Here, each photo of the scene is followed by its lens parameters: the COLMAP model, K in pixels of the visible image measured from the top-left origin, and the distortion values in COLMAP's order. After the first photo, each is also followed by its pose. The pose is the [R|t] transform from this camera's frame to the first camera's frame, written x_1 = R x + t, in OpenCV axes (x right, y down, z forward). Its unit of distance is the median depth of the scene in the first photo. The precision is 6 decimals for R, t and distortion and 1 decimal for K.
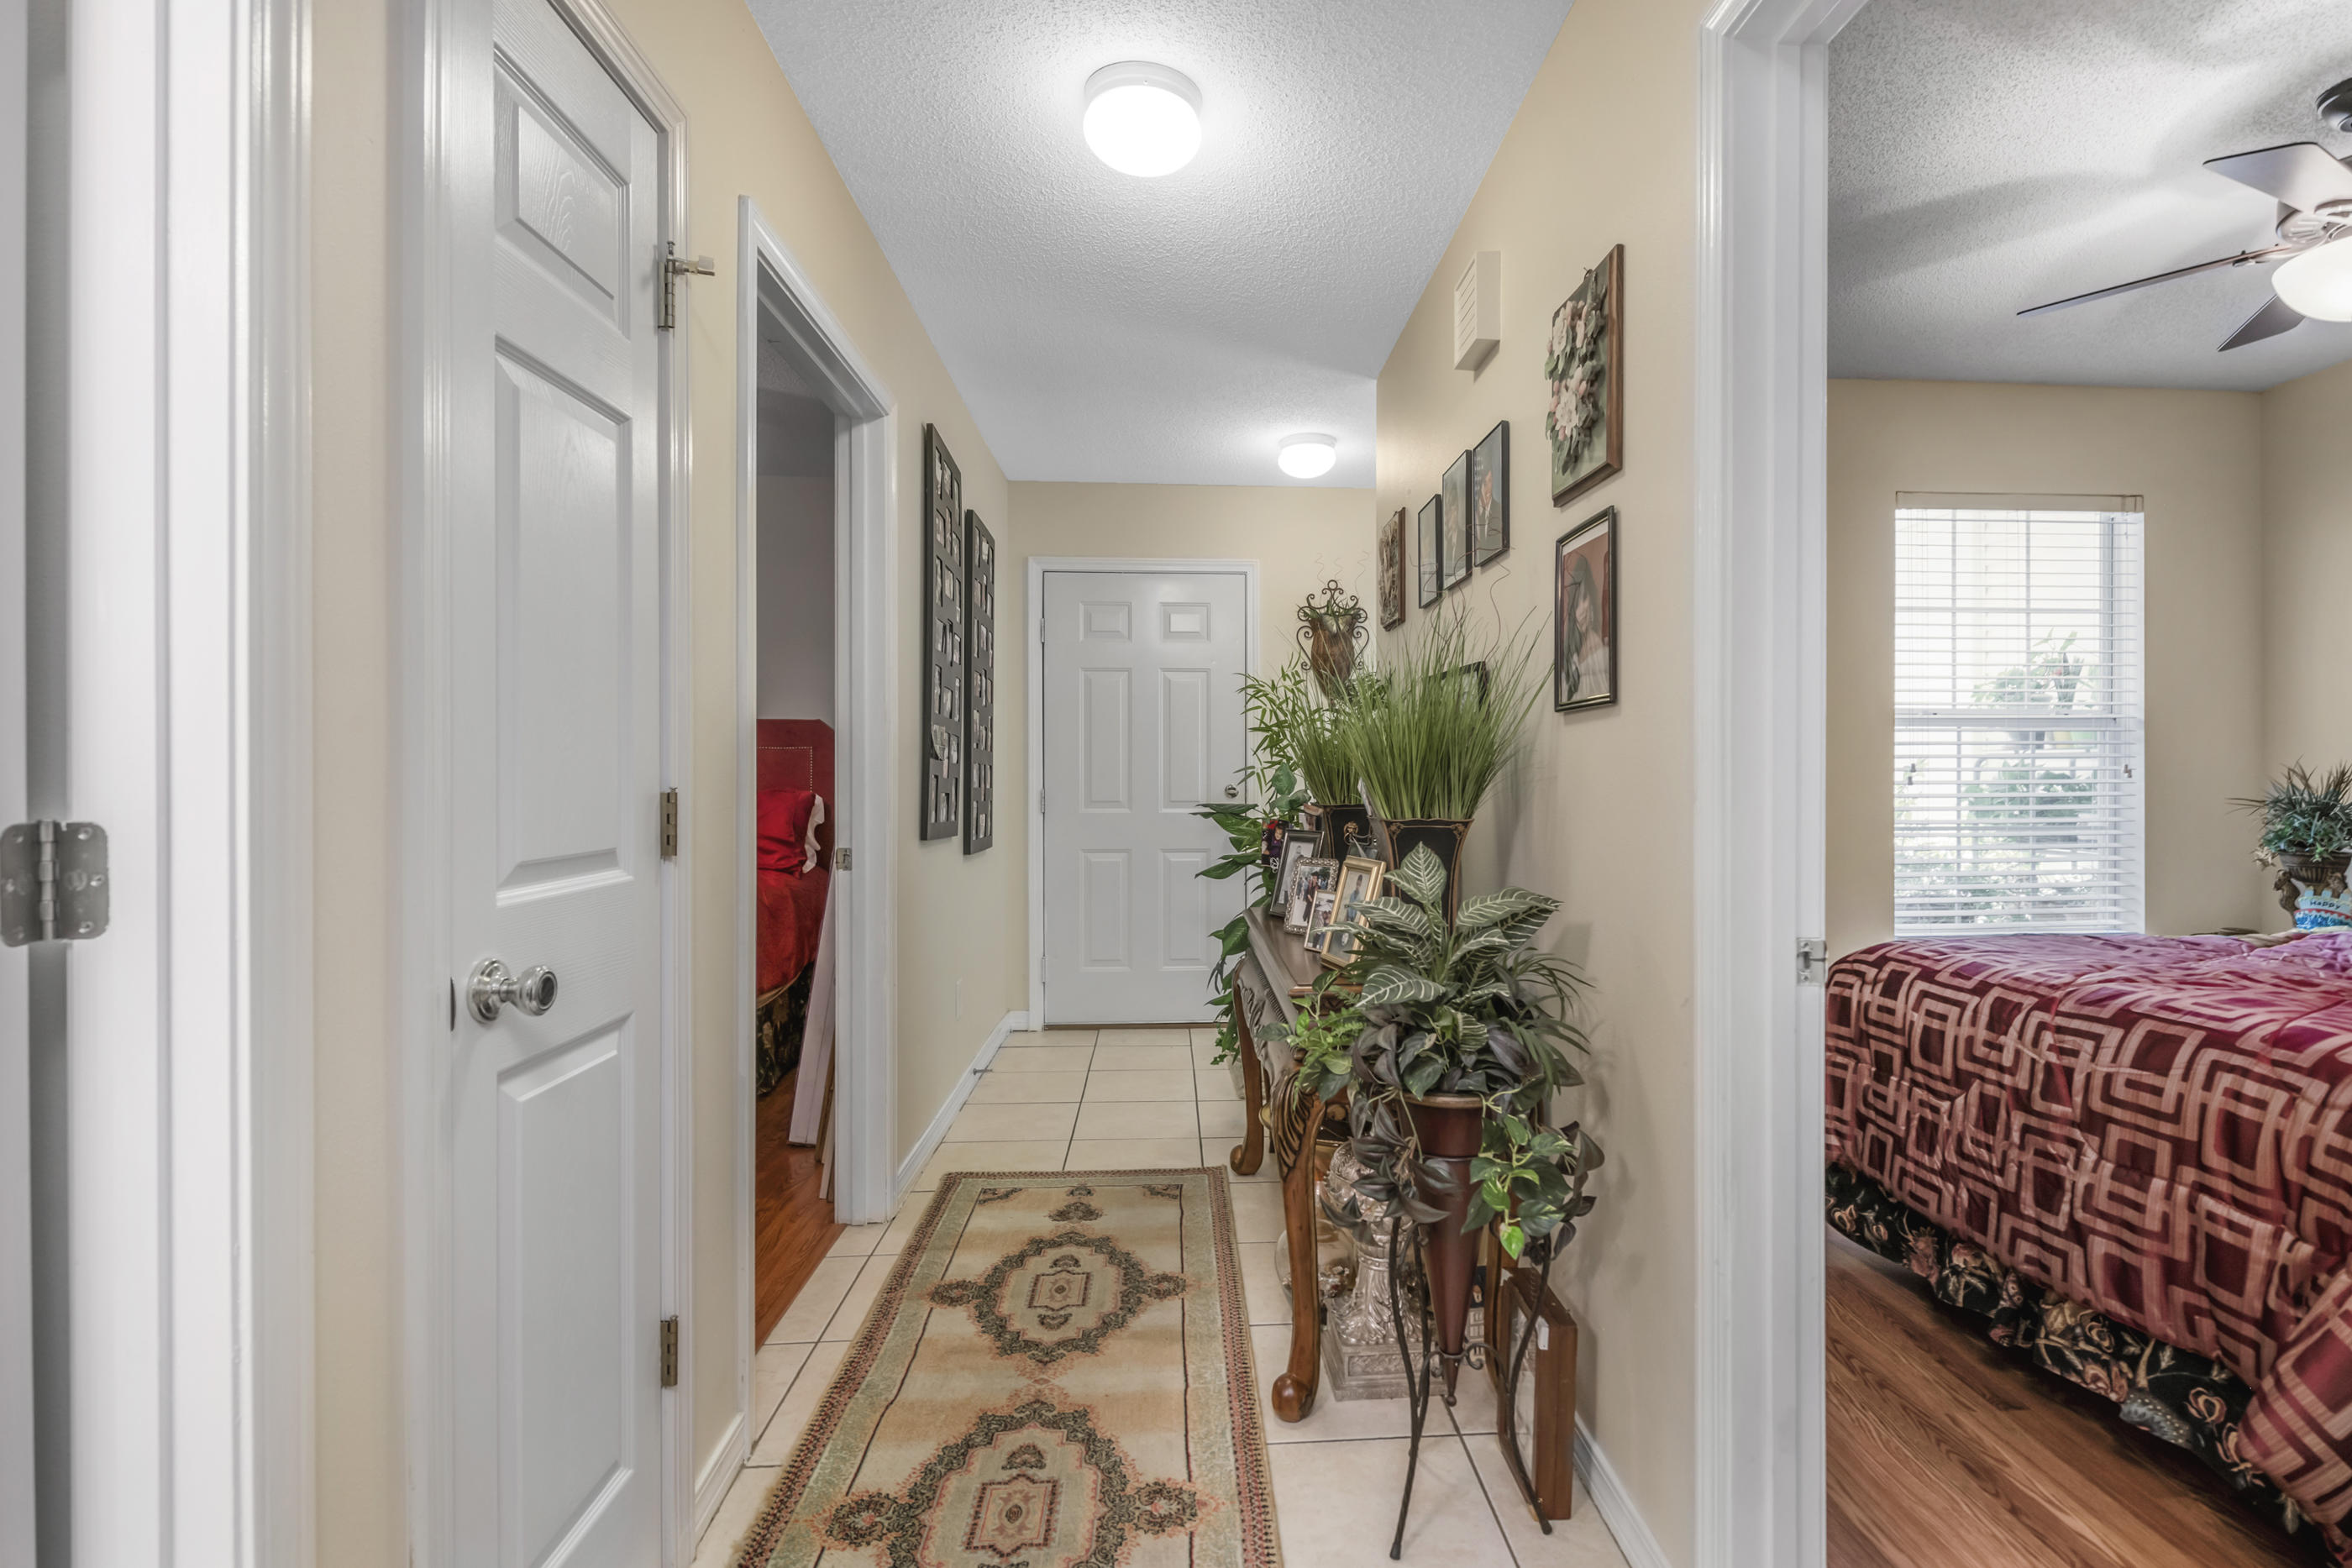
lens RADIAL K [[1171.7, 0, 1187.4], [0, 1171.7, 763.3], [0, 0, 1]] dist [0.006413, -0.004130]
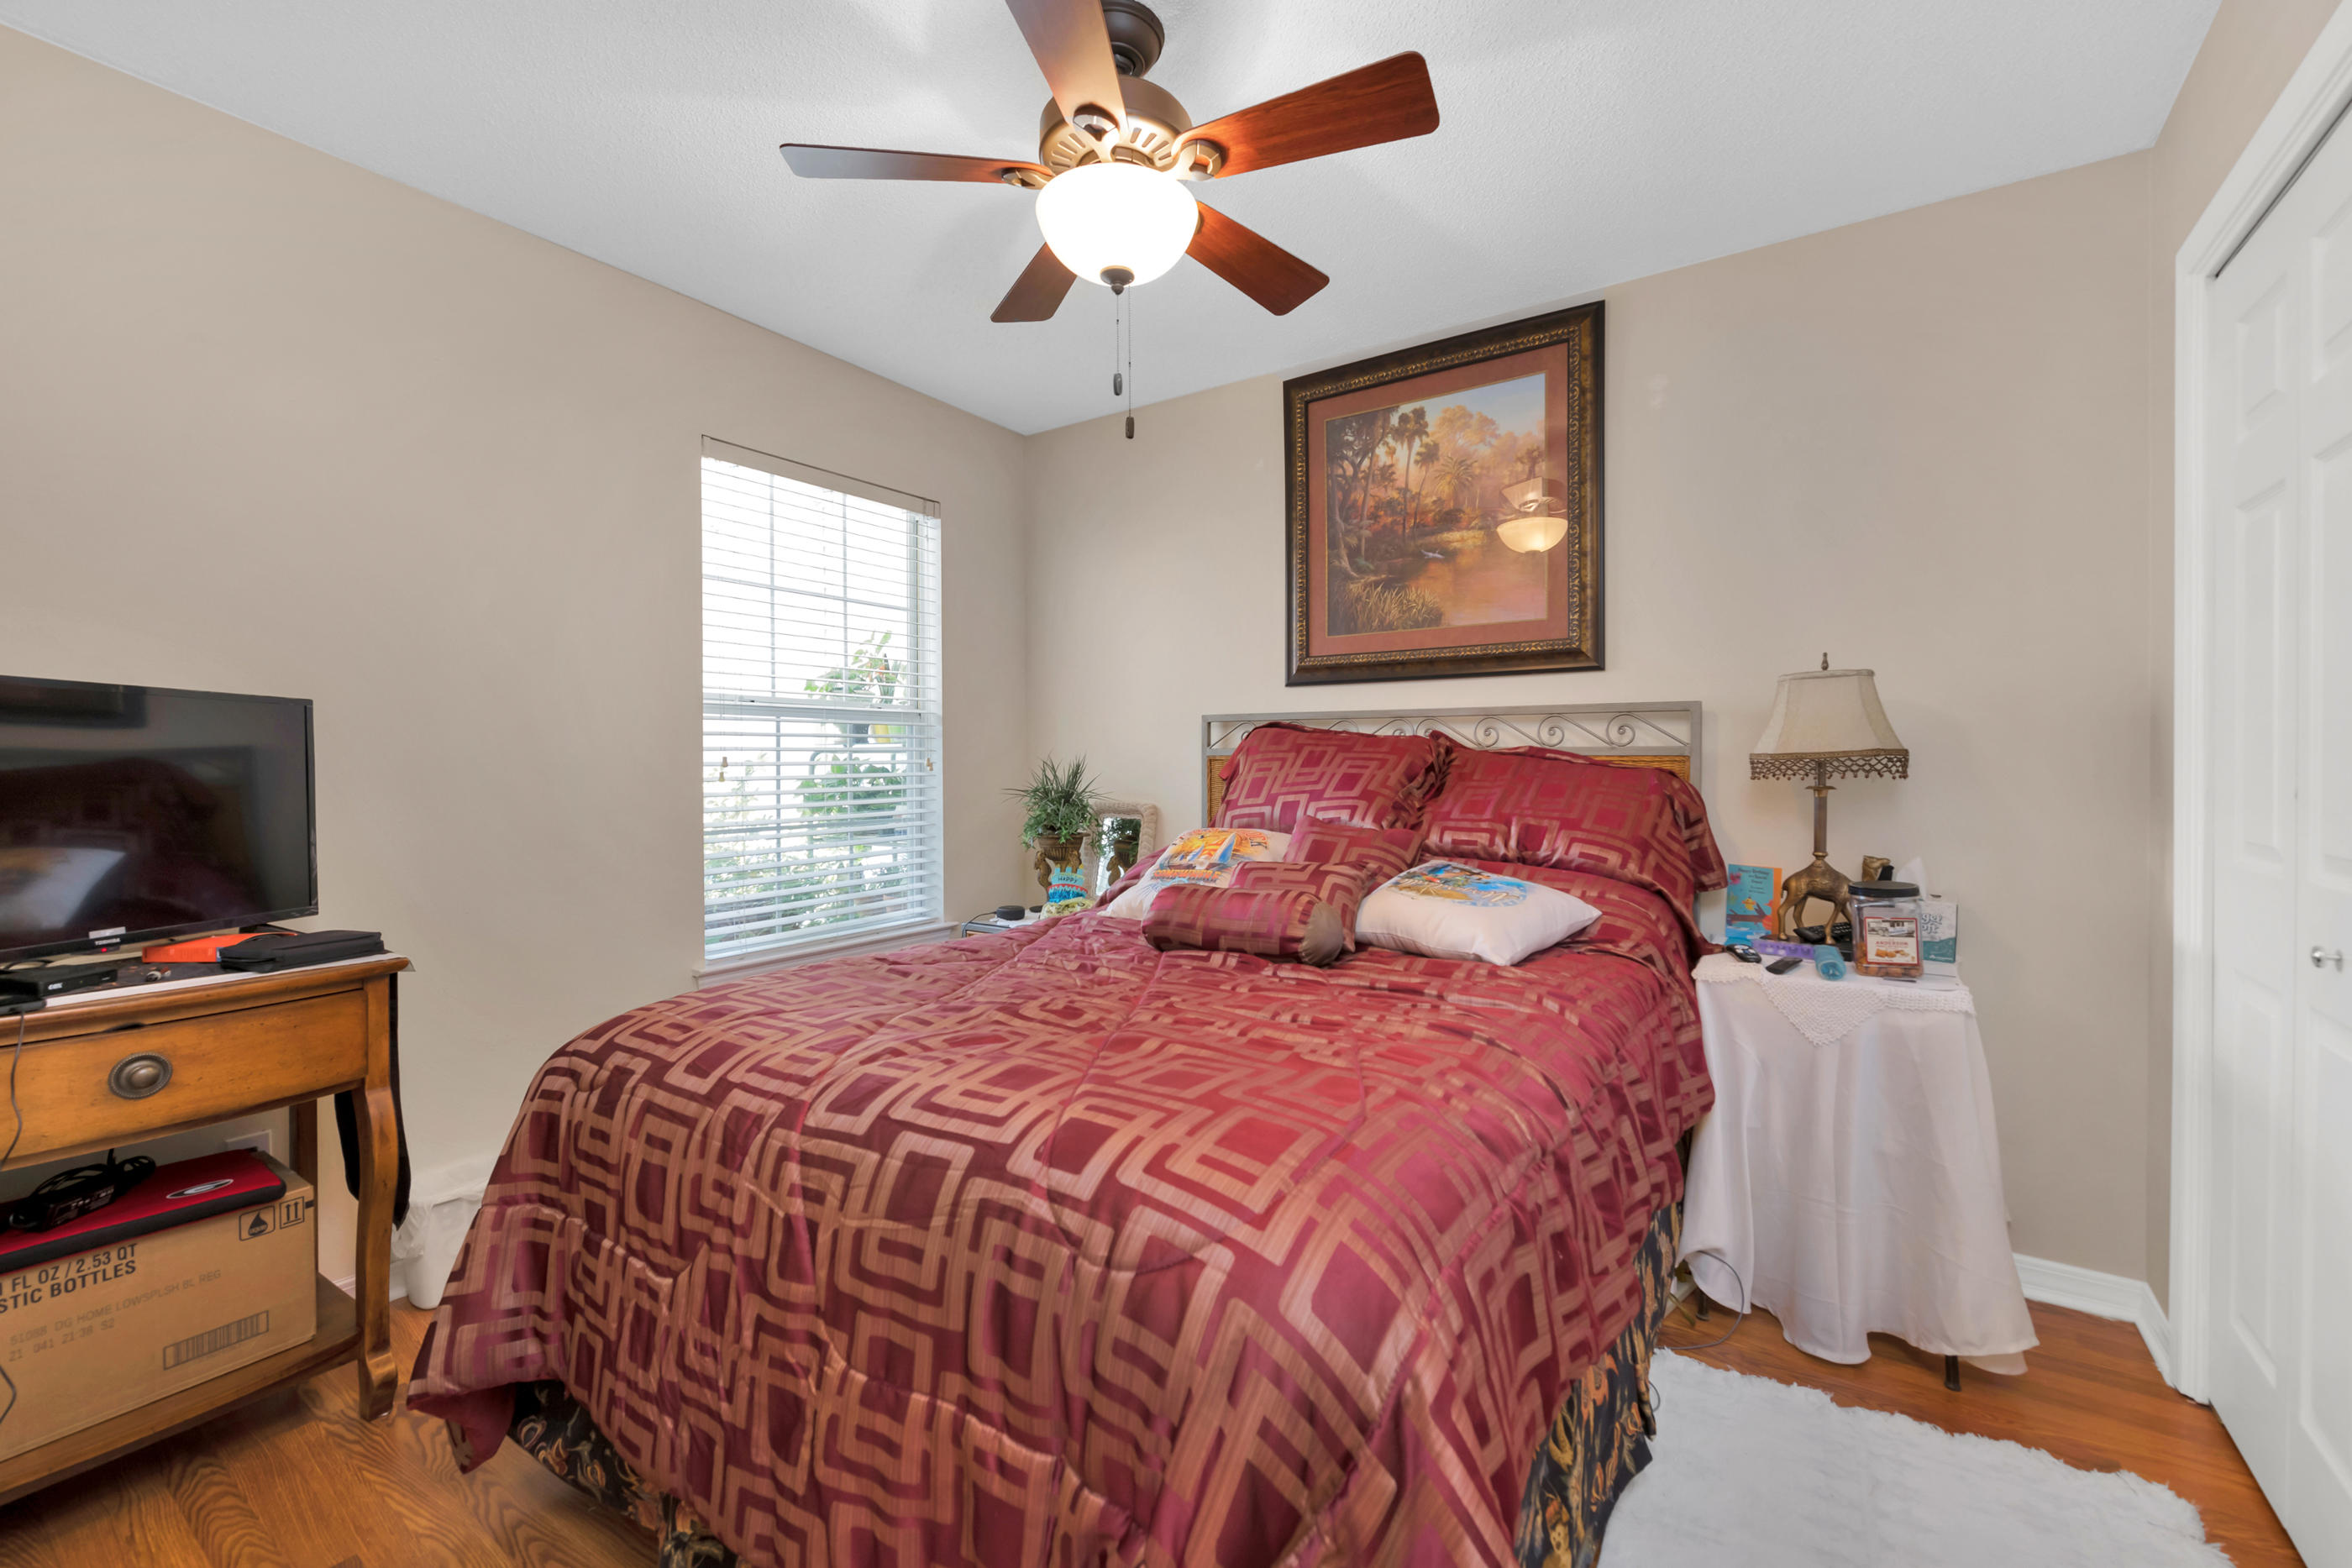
lens RADIAL K [[956.6, 0, 1179.6], [0, 956.6, 774.8], [0, 0, 1]] dist [0.002346, -0.002344]
pose [[0.618451, -0.013709, 0.785704, 0.396681], [0.002670, 0.999879, 0.015344, 0.004628], [-0.785819, -0.007391, 0.618413, 0.441516]]
